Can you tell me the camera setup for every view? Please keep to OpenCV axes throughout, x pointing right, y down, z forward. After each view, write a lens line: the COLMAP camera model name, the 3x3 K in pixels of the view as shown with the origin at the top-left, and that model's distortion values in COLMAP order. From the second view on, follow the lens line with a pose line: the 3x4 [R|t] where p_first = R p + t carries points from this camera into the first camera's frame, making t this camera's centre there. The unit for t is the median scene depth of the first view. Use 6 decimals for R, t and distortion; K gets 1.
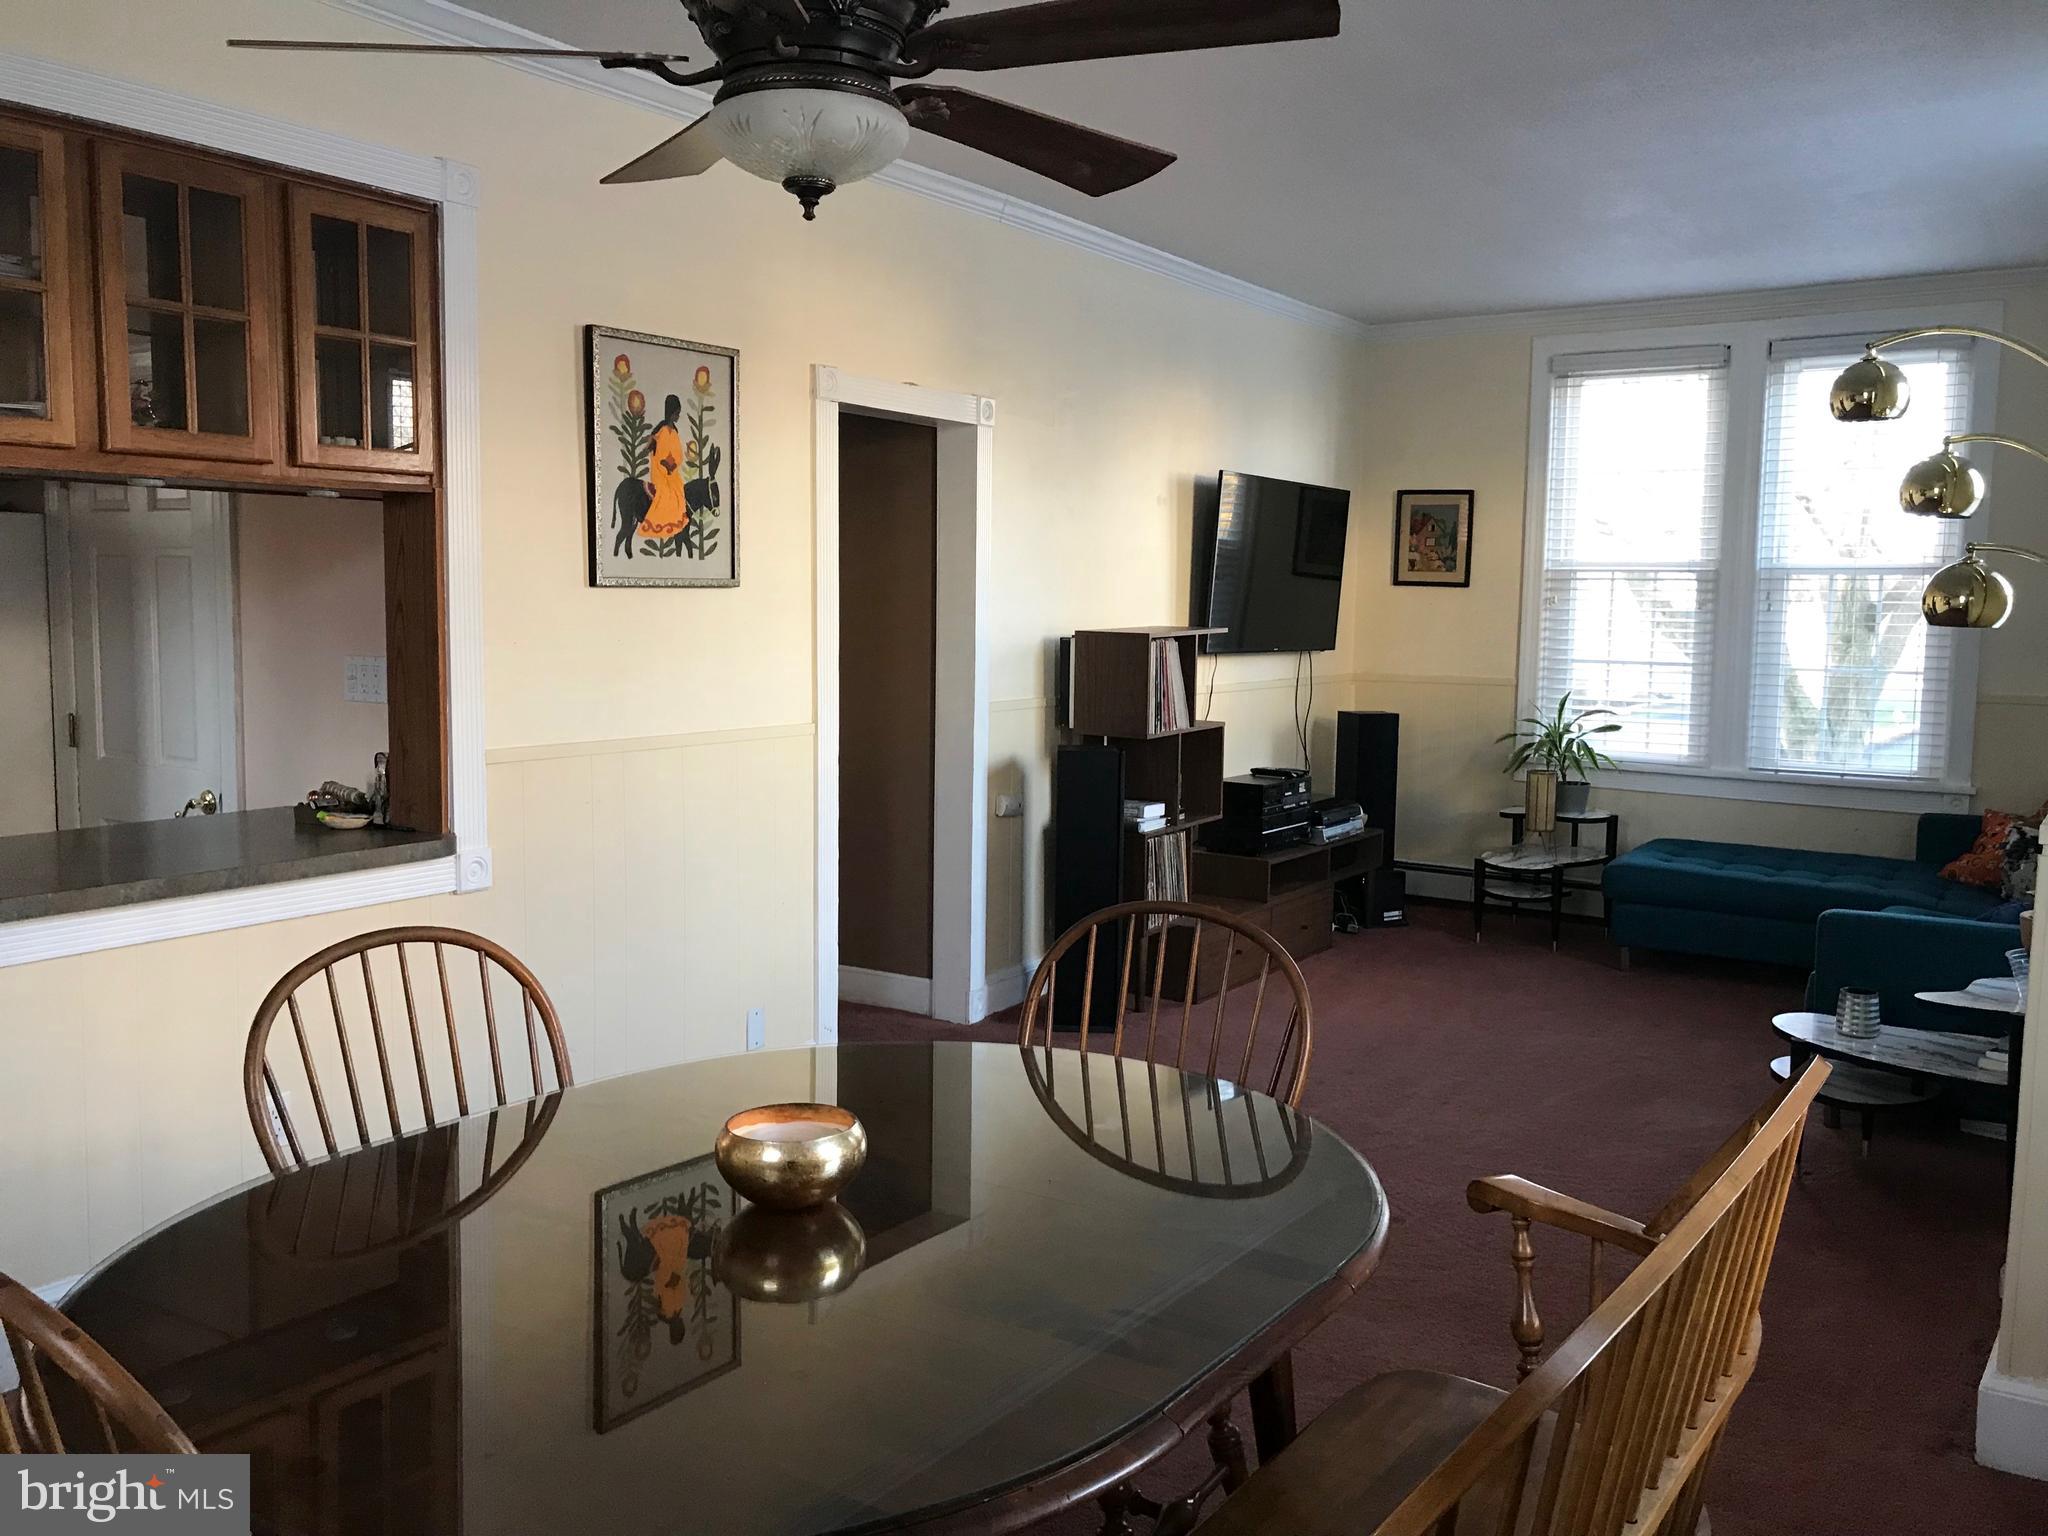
lens RADIAL K [[1654.1, 0, 1024.0], [0, 1654.1, 768.0], [0, 0, 1]] dist [0.001932, -0.010417]
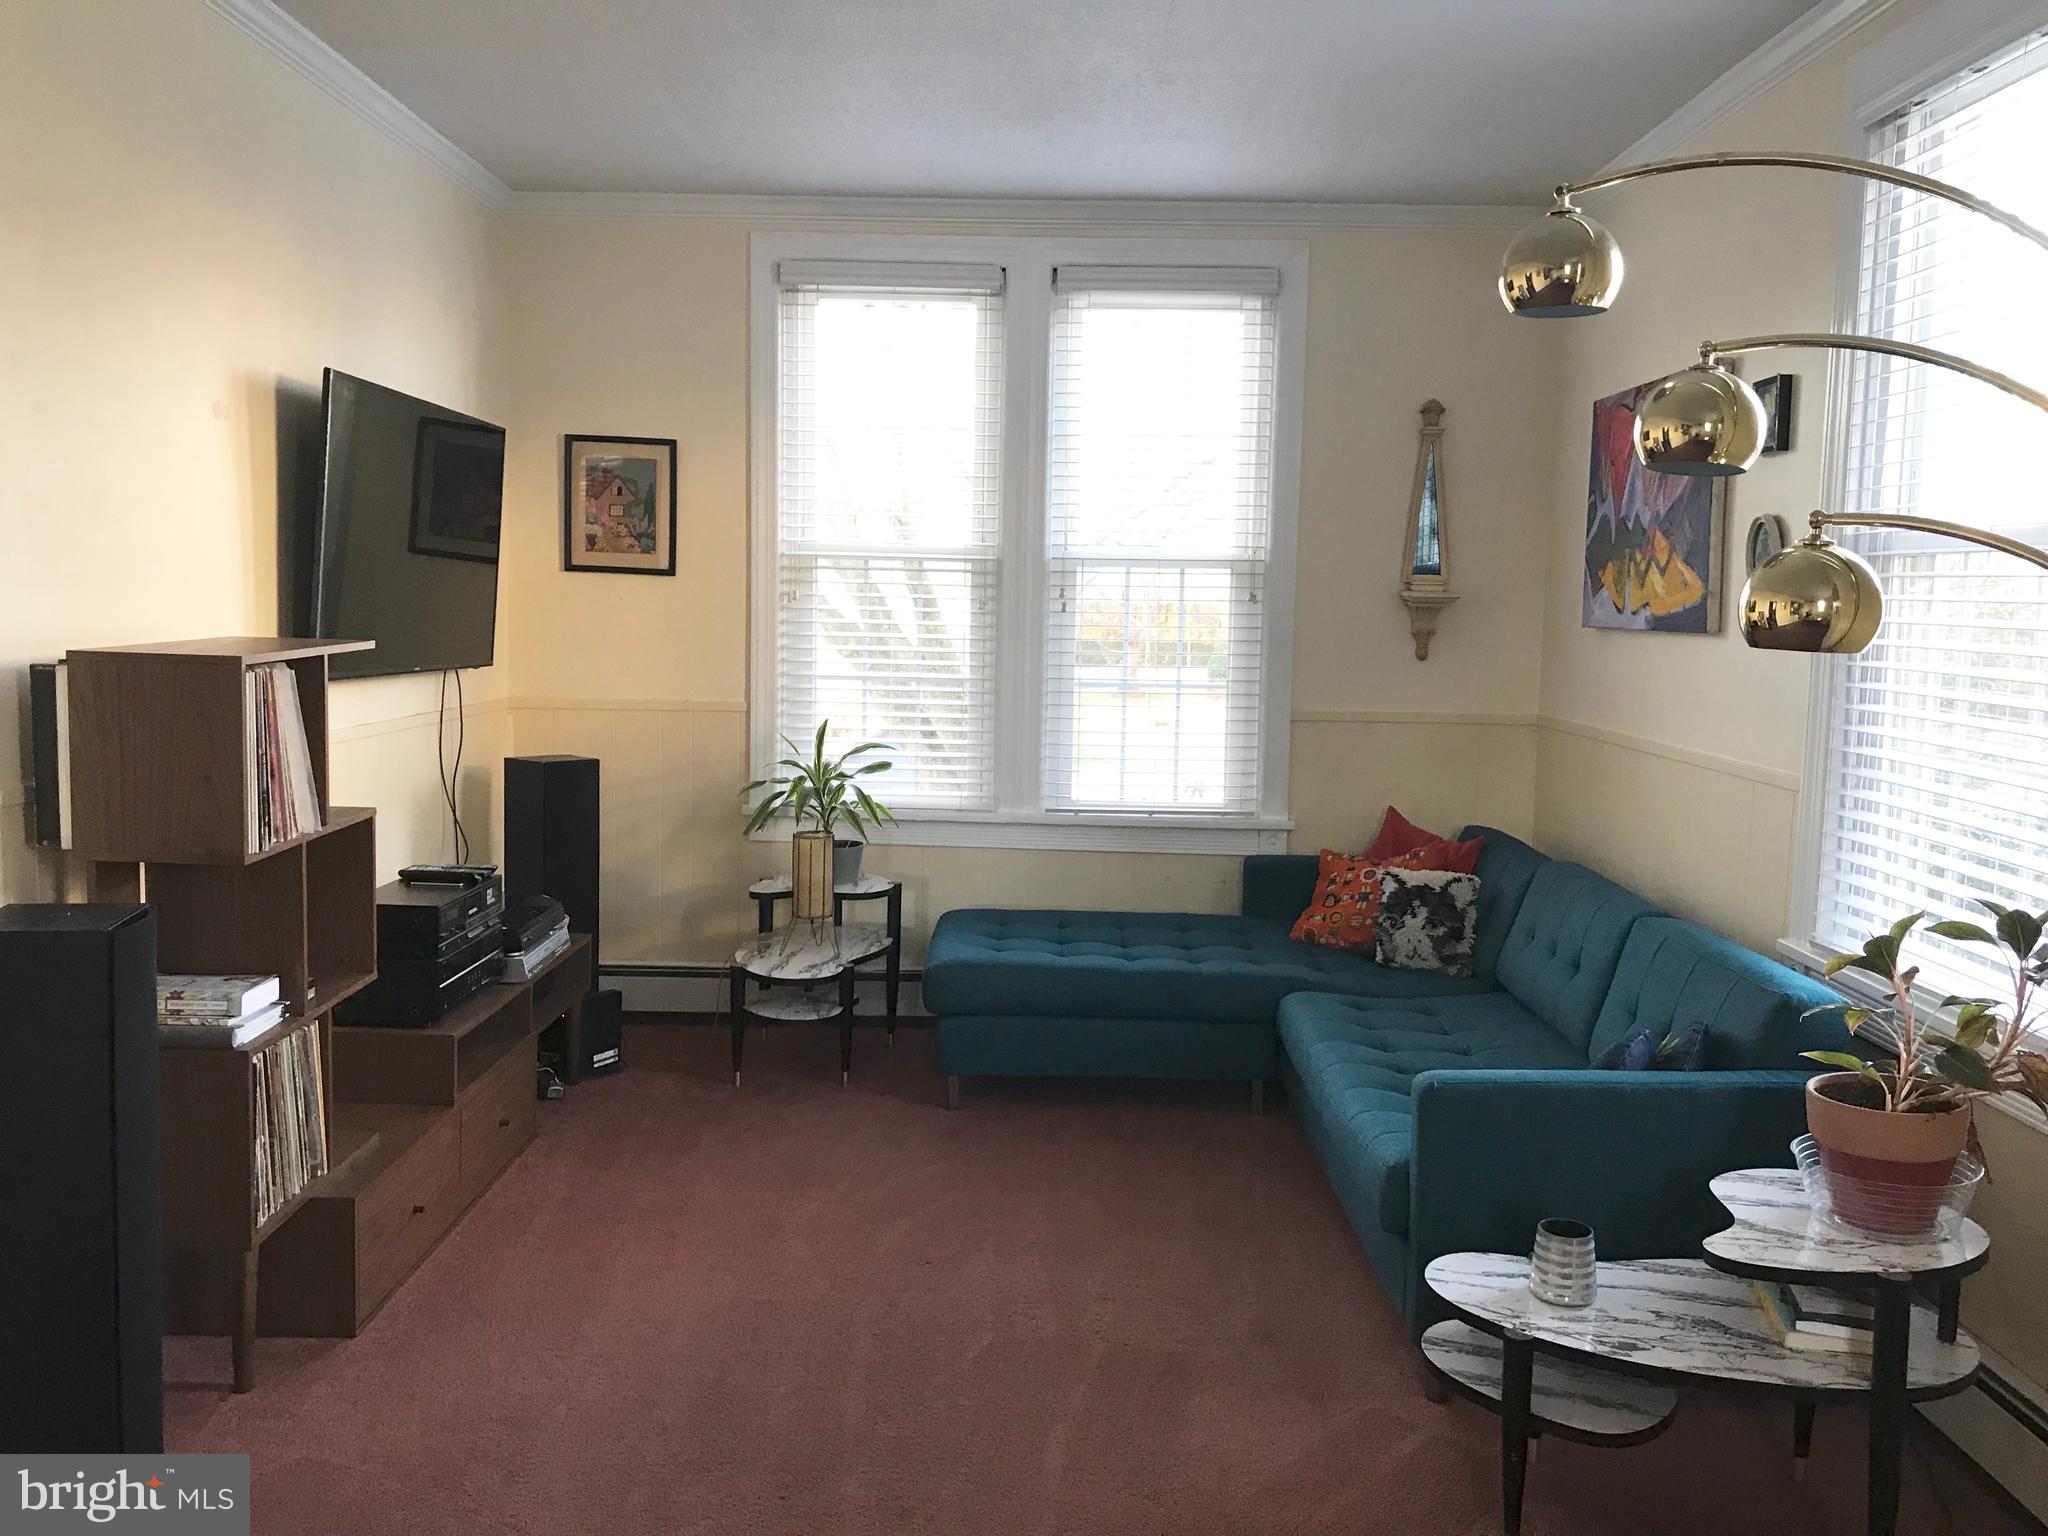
lens RADIAL K [[1654.2, 0, 1013.8], [0, 1654.2, 759.6], [0, 0, 1]] dist [0.102295, -0.148202]
pose [[0.837194, -0.045781, 0.544986, -0.005529], [0.045412, 0.998868, 0.014148, -0.036089], [-0.545017, 0.012904, 0.838326, 0.344671]]
